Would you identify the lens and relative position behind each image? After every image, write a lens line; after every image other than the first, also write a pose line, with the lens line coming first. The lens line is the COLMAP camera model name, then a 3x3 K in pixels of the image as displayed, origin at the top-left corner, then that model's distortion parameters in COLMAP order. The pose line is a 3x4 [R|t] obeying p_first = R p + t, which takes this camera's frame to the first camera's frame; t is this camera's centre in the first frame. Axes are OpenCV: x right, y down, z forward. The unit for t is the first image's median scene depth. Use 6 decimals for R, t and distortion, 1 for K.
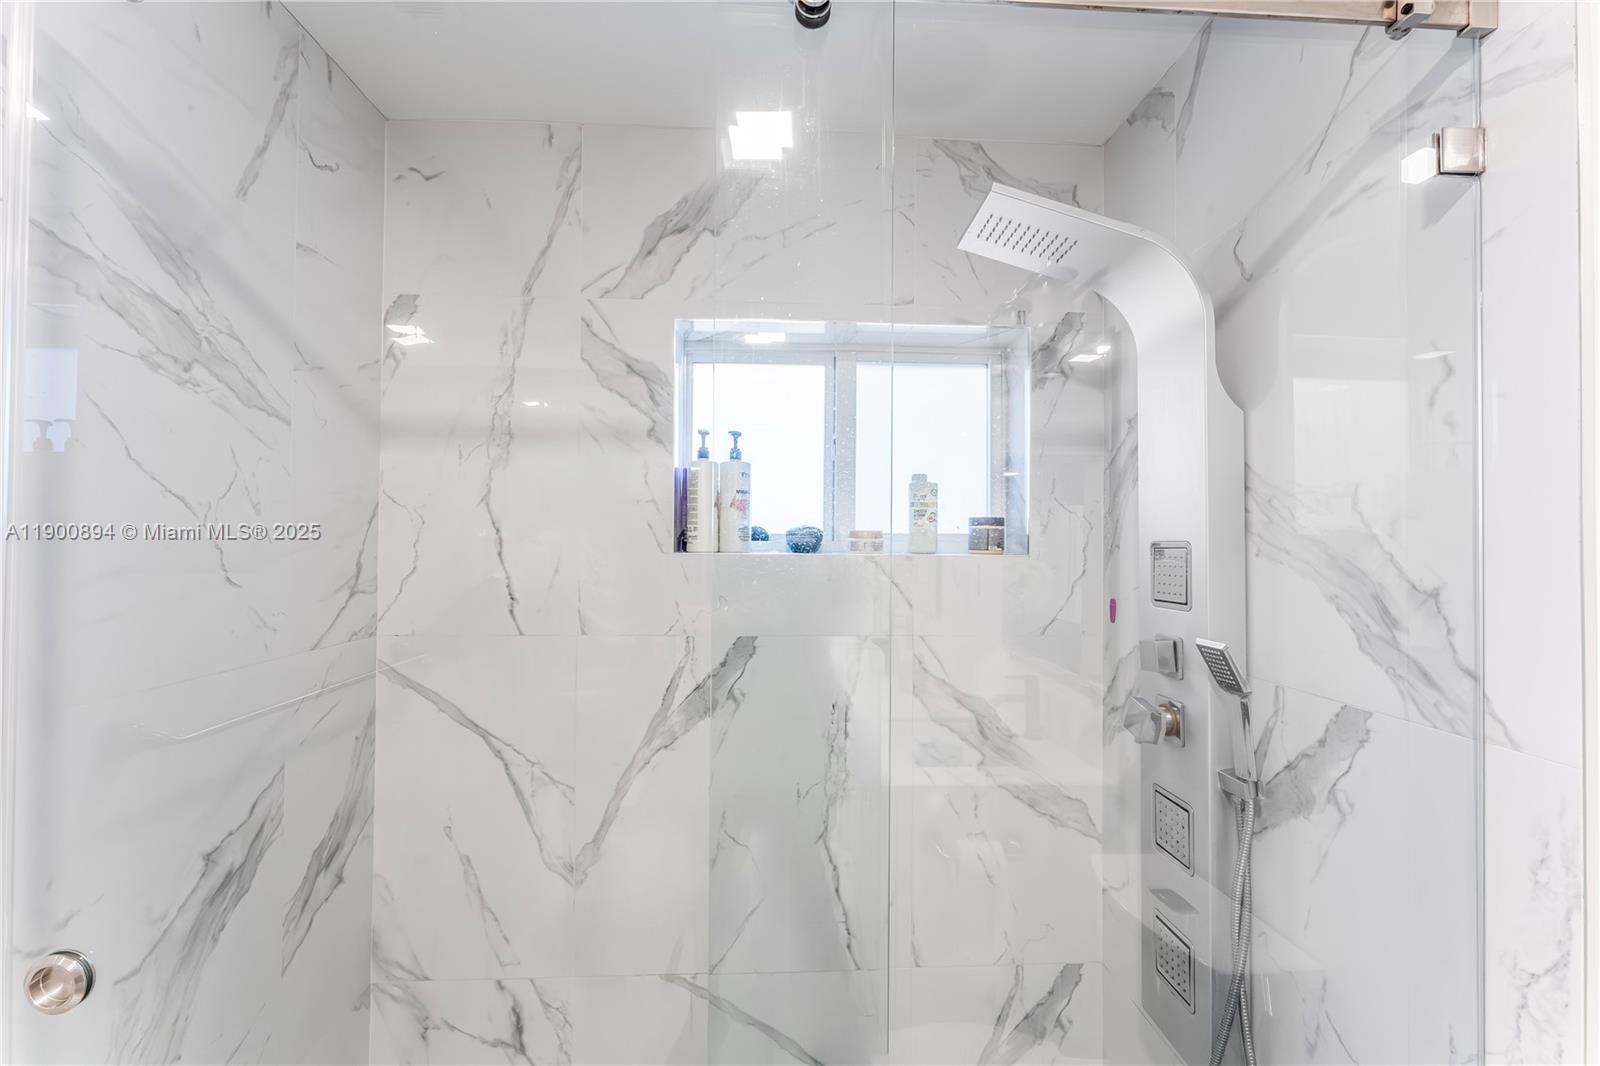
lens RADIAL K [[644.6, 0, 798.3], [0, 644.6, 533.7], [0, 0, 1]] dist [-0.003513, -0.000048]
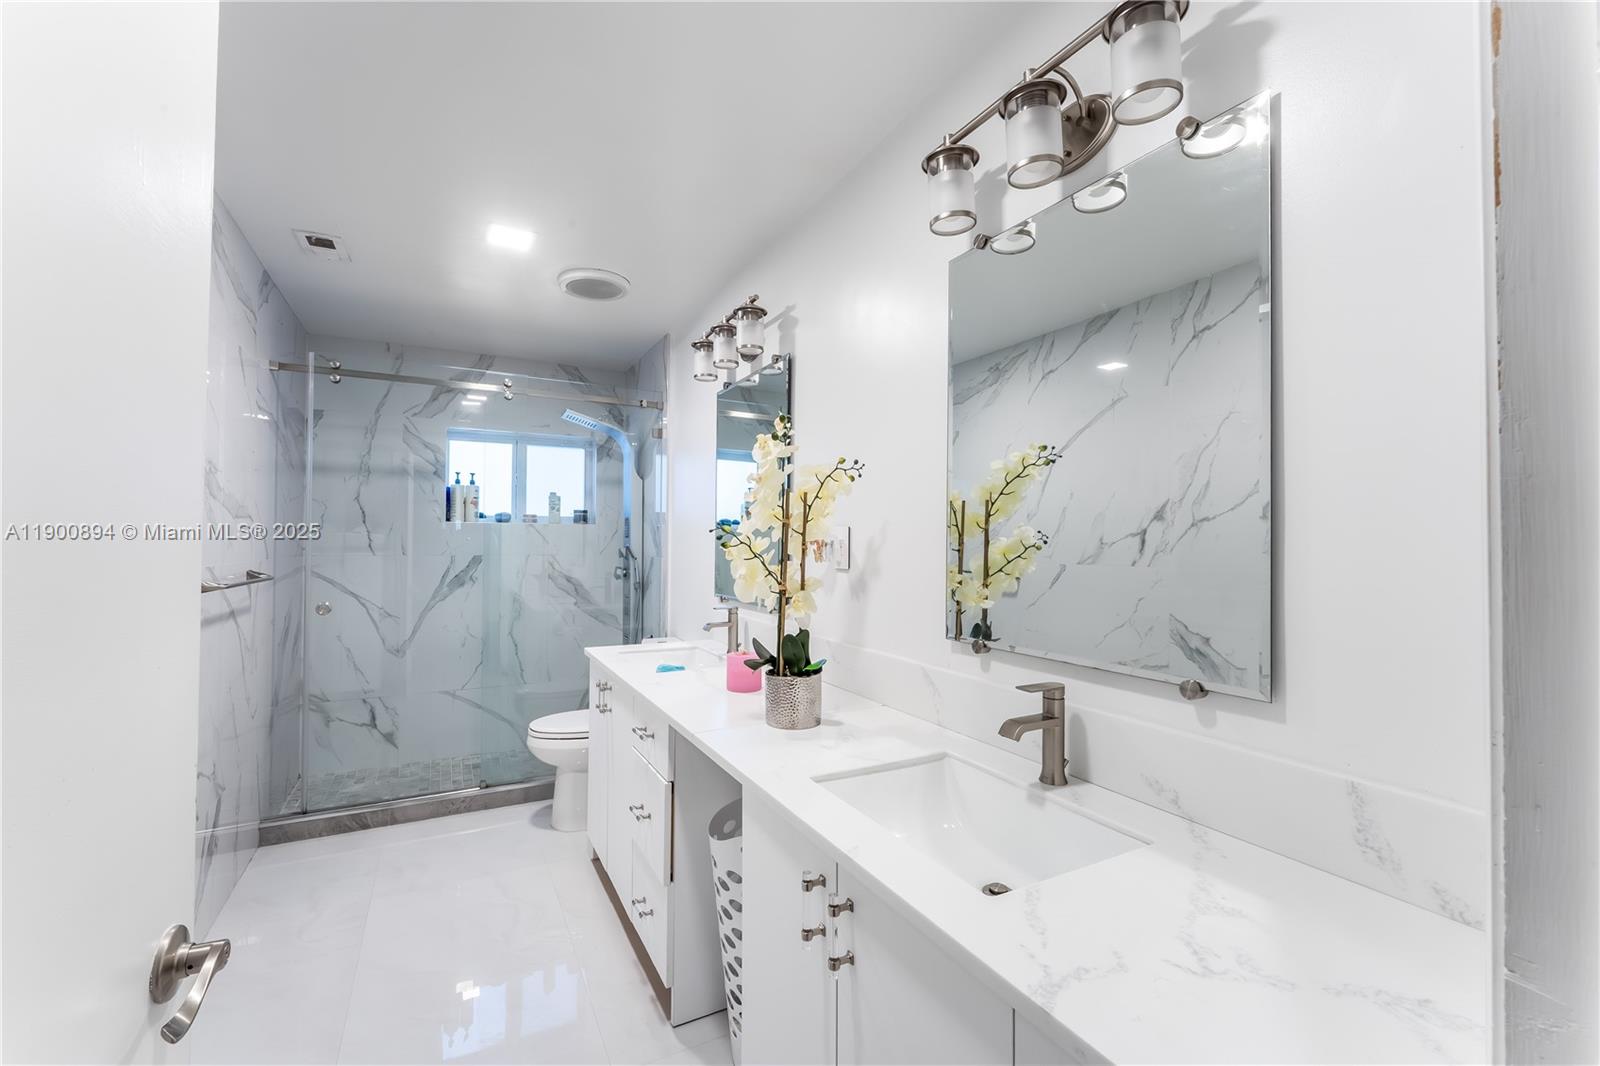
lens RADIAL K [[644.6, 0, 789.9], [0, 644.6, 534.0], [0, 0, 1]] dist [-0.003513, -0.000048]
pose [[0.902186, 0.003063, 0.431336, -0.064430], [-0.005933, 0.999968, 0.005308, 0.053314], [-0.431306, -0.007348, 0.902176, -1.742148]]
